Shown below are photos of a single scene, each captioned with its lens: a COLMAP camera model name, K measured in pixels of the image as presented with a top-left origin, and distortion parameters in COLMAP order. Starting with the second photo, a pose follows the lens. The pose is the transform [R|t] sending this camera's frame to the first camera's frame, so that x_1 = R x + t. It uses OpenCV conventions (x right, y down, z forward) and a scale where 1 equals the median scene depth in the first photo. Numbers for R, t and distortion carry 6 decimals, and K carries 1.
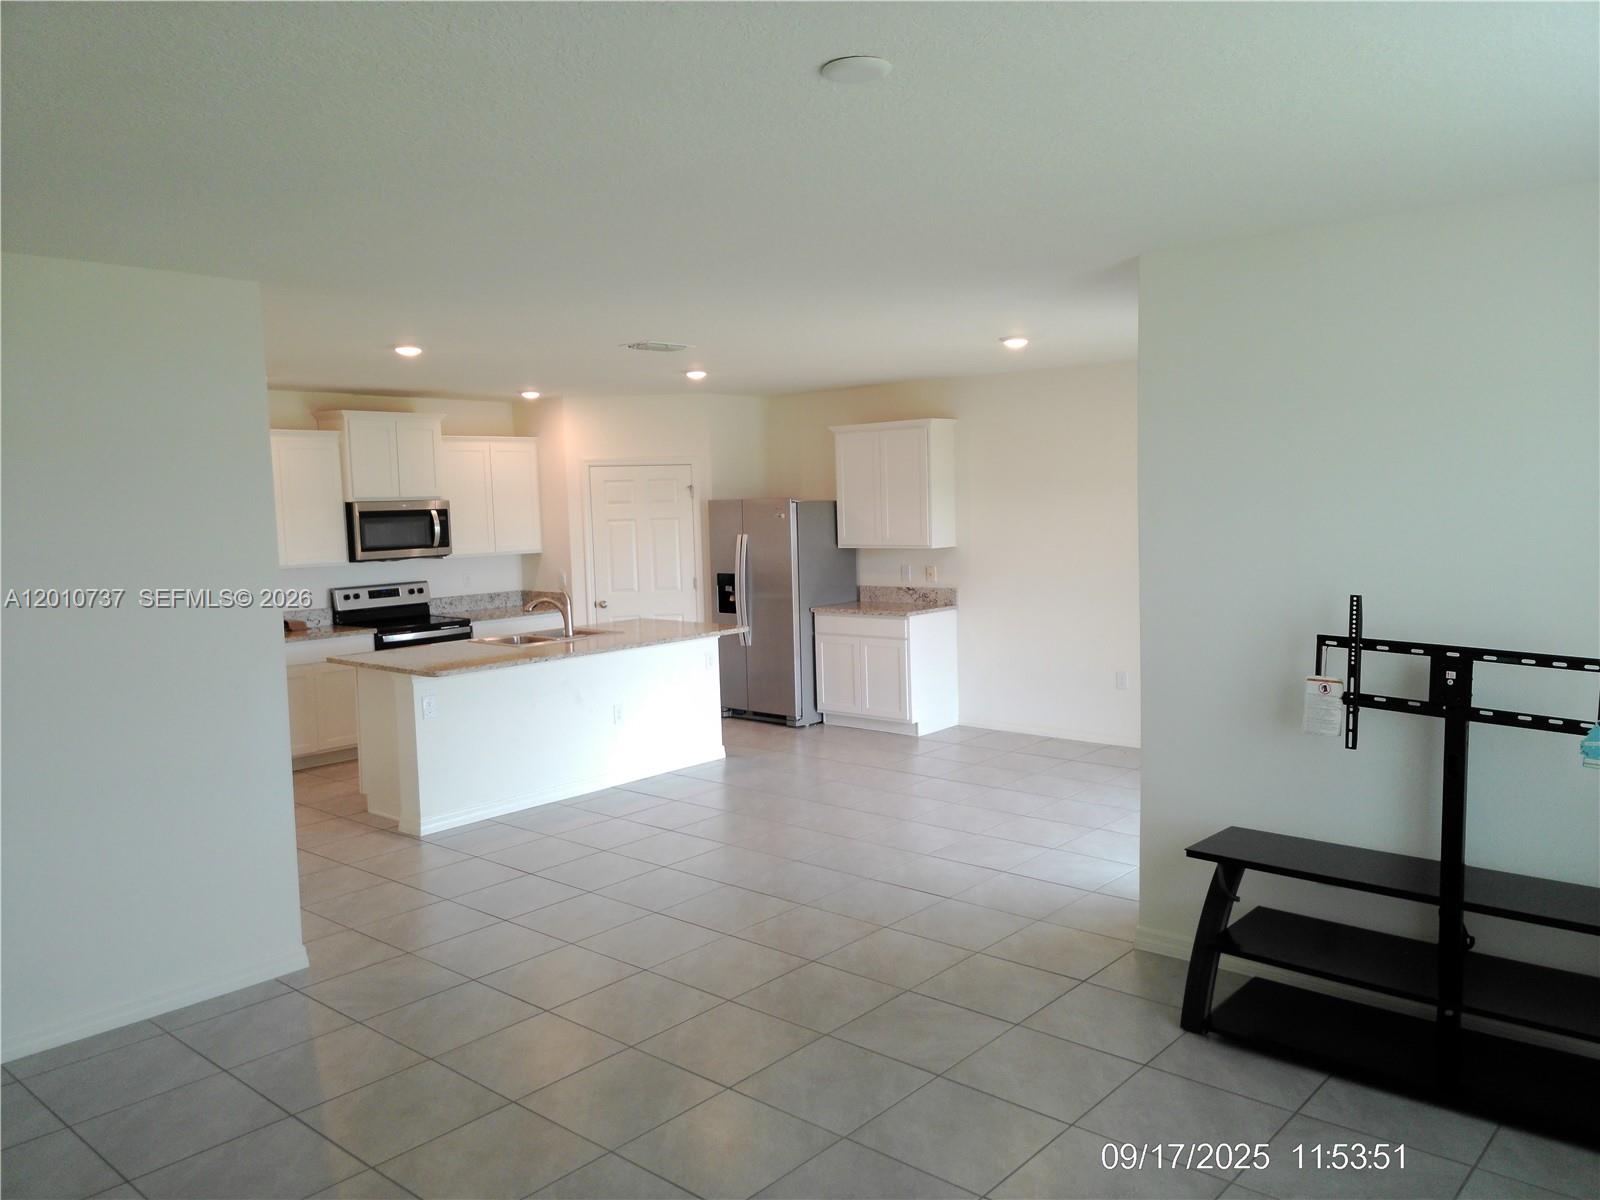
lens RADIAL K [[1219.1, 0, 801.1], [0, 1219.1, 592.8], [0, 0, 1]] dist [0.109200, -0.127492]
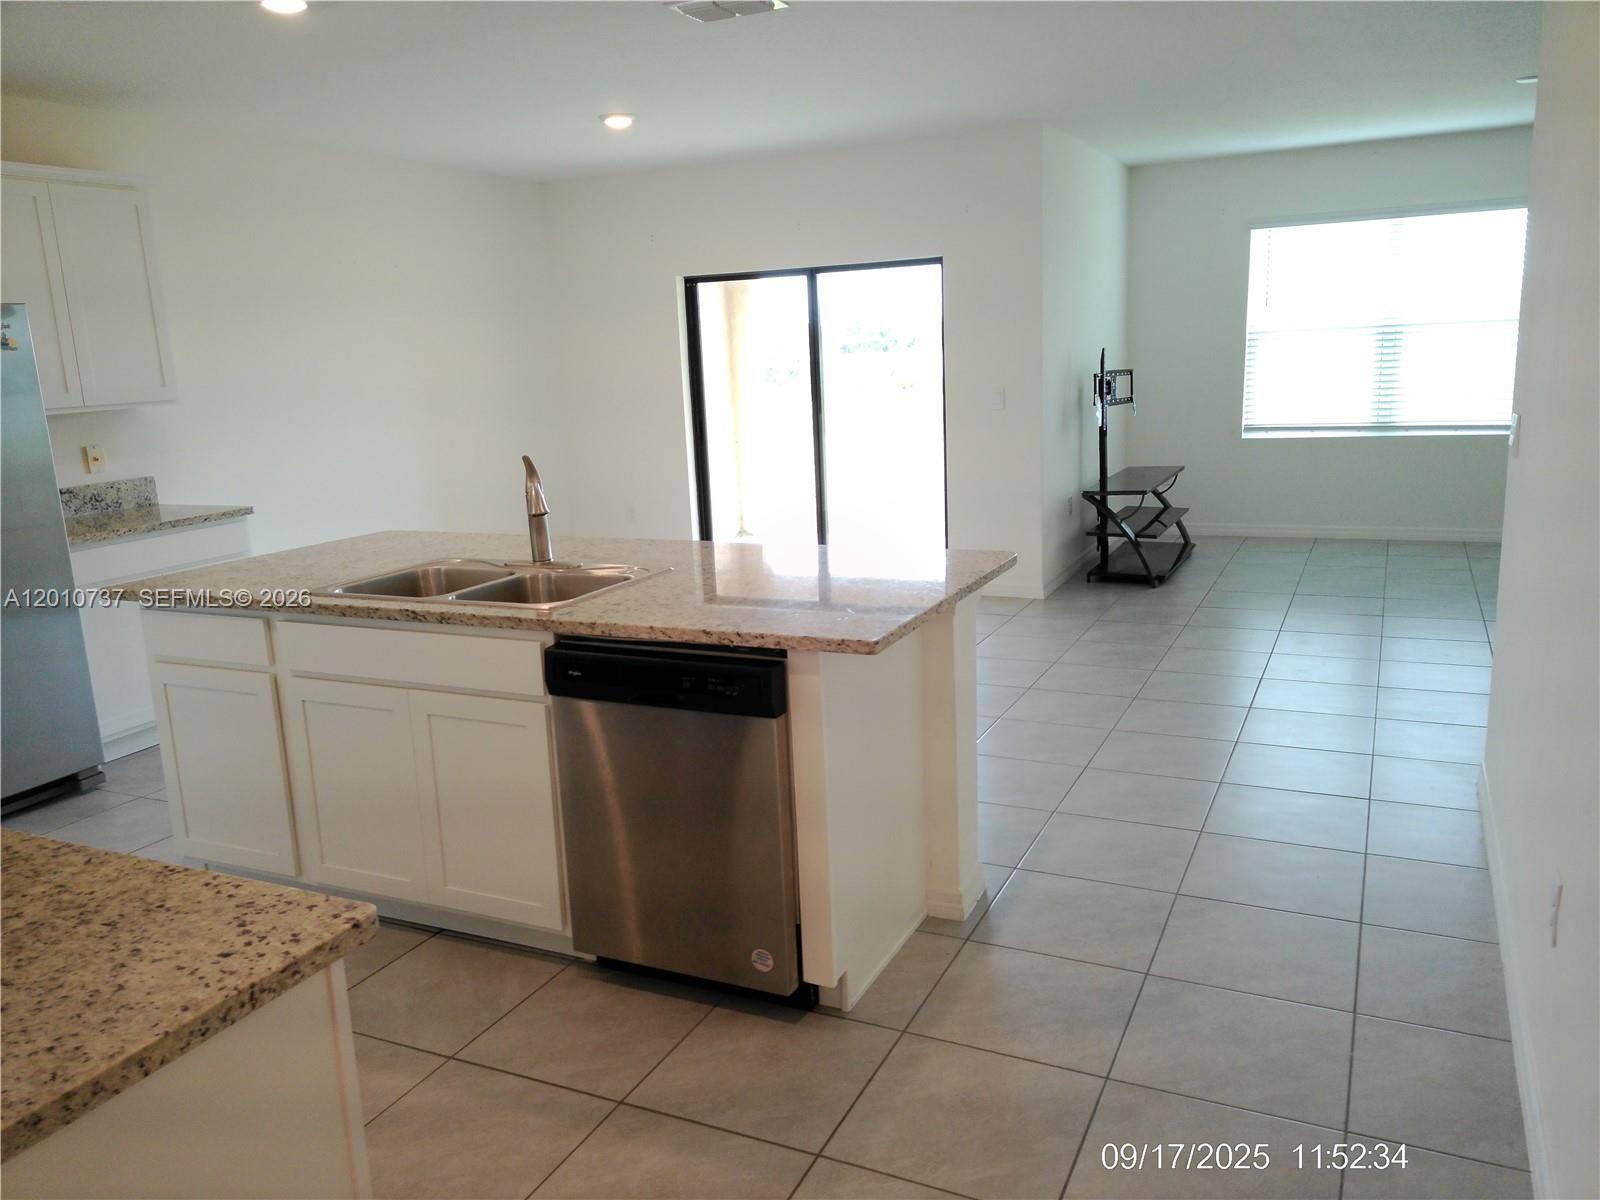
lens RADIAL K [[1219.1, 0, 814.0], [0, 1219.1, 601.1], [0, 0, 1]] dist [0.109200, -0.127492]
pose [[-0.295276, -0.149071, 0.943711, -0.544922], [0.141243, 0.970089, 0.197430, -0.018358], [-0.944914, 0.191589, -0.265389, 0.845838]]
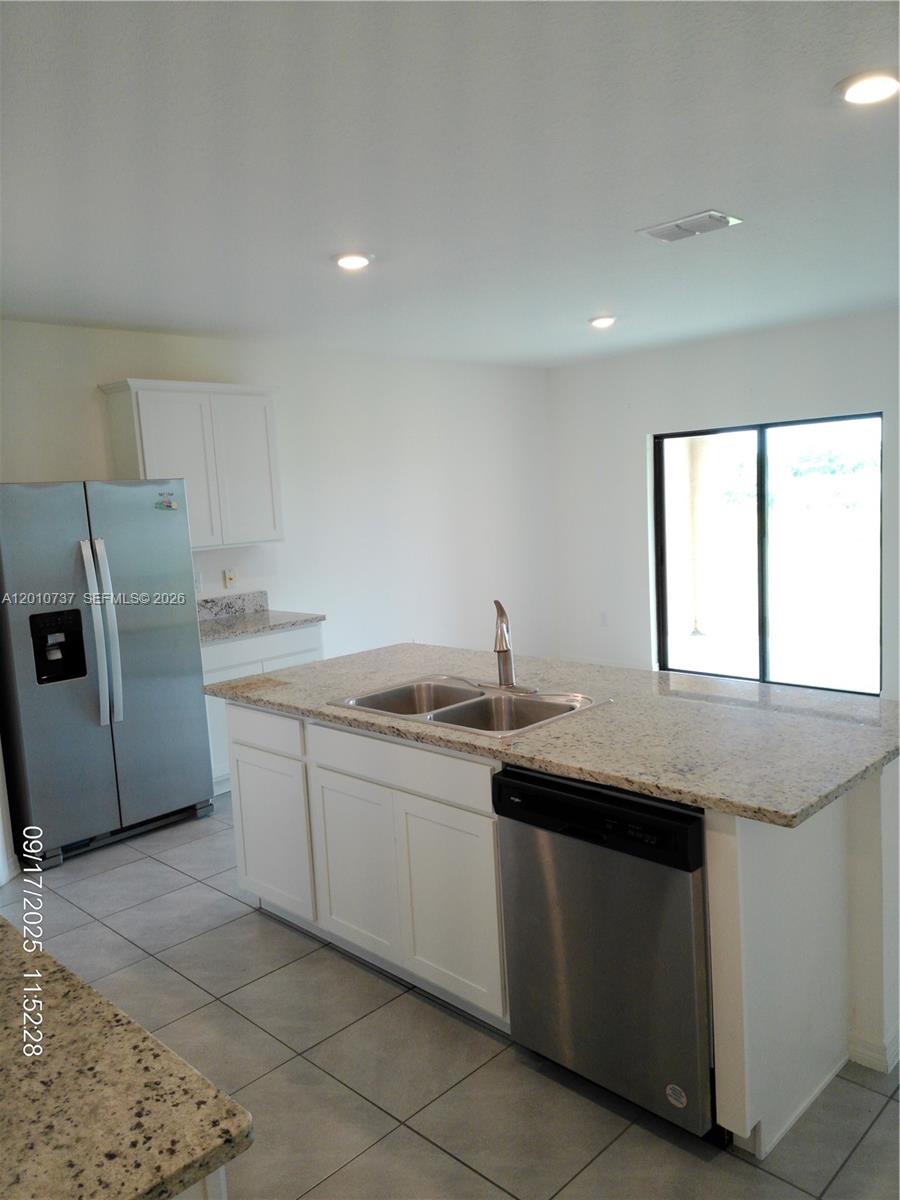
lens RADIAL K [[914.3, 0, 450.1], [0, 914.3, 591.8], [0, 0, 1]] dist [0.109200, -0.127492]
pose [[0.031634, -0.079614, 0.996324, -0.503329], [0.146300, 0.986455, 0.074181, -0.030760], [-0.988734, 0.143416, 0.042854, 0.823711]]
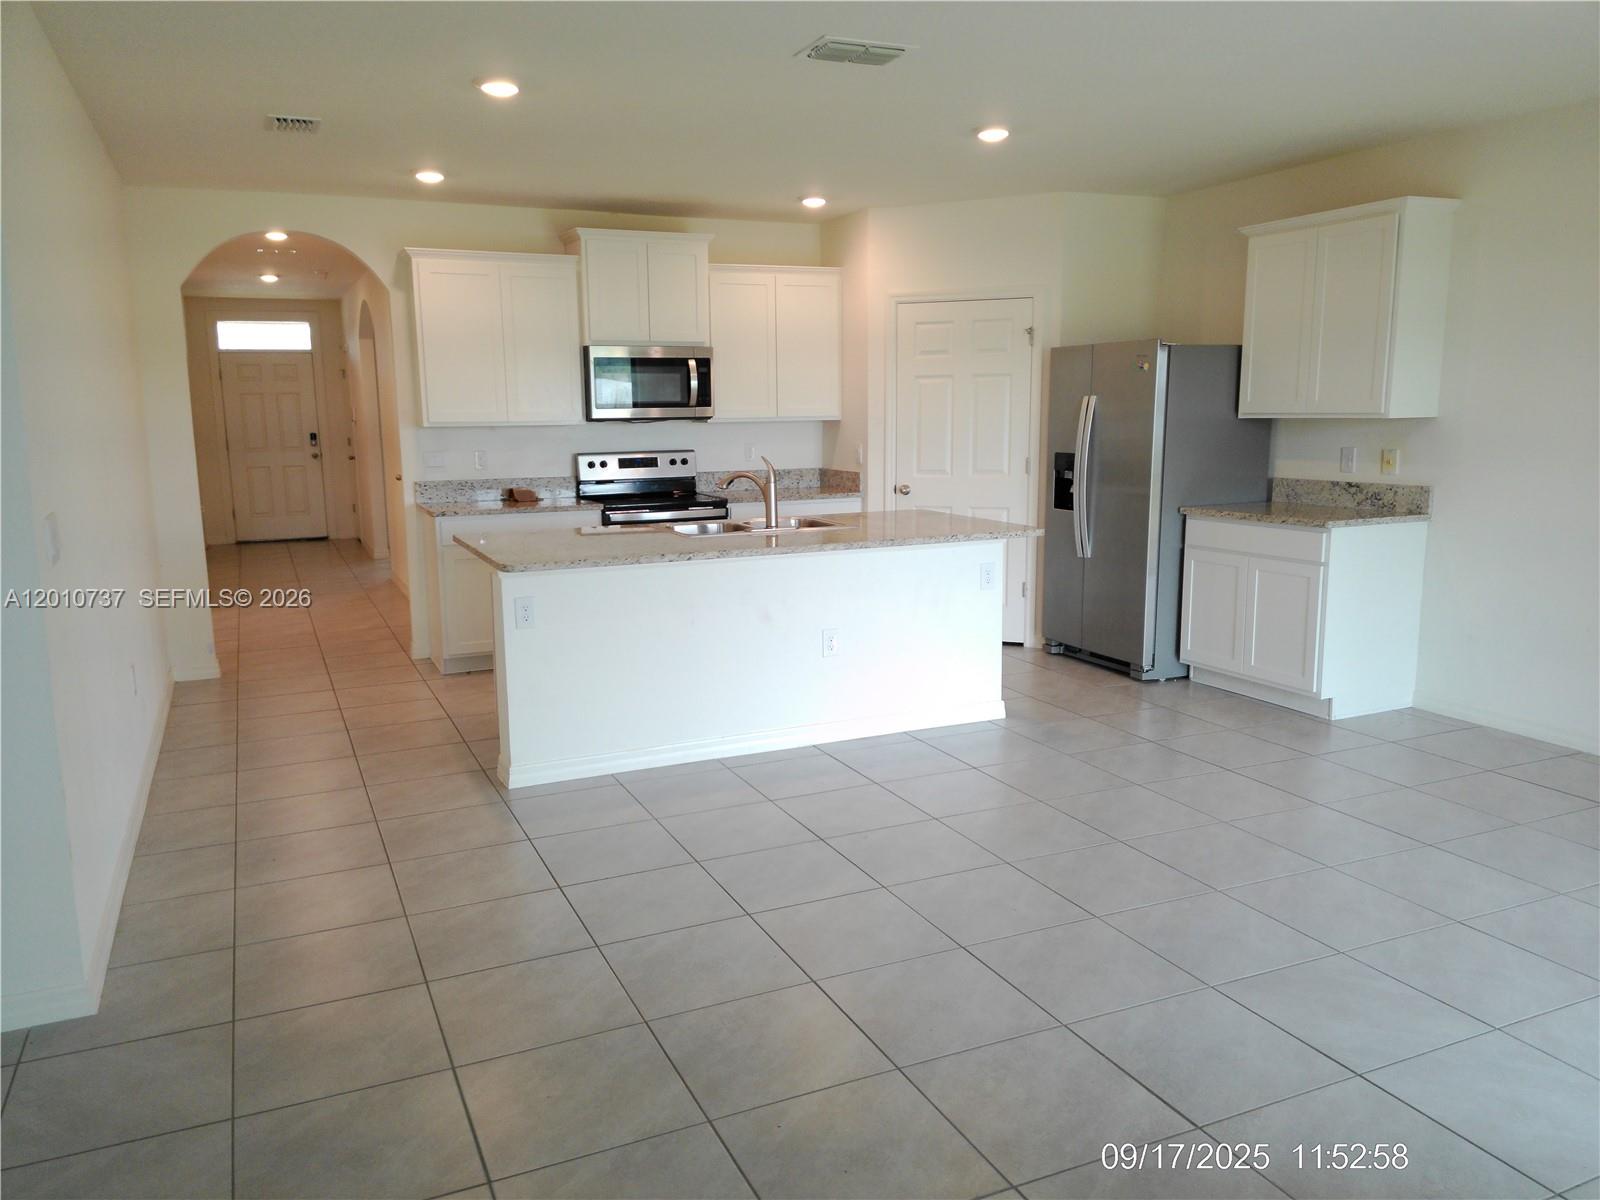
lens RADIAL K [[1219.1, 0, 782.1], [0, 1219.1, 600.6], [0, 0, 1]] dist [0.109200, -0.127492]
pose [[0.912321, 0.082968, -0.400982, 0.083255], [-0.045740, 0.993778, 0.101557, 0.004652], [0.406913, -0.074312, 0.910439, 0.291413]]
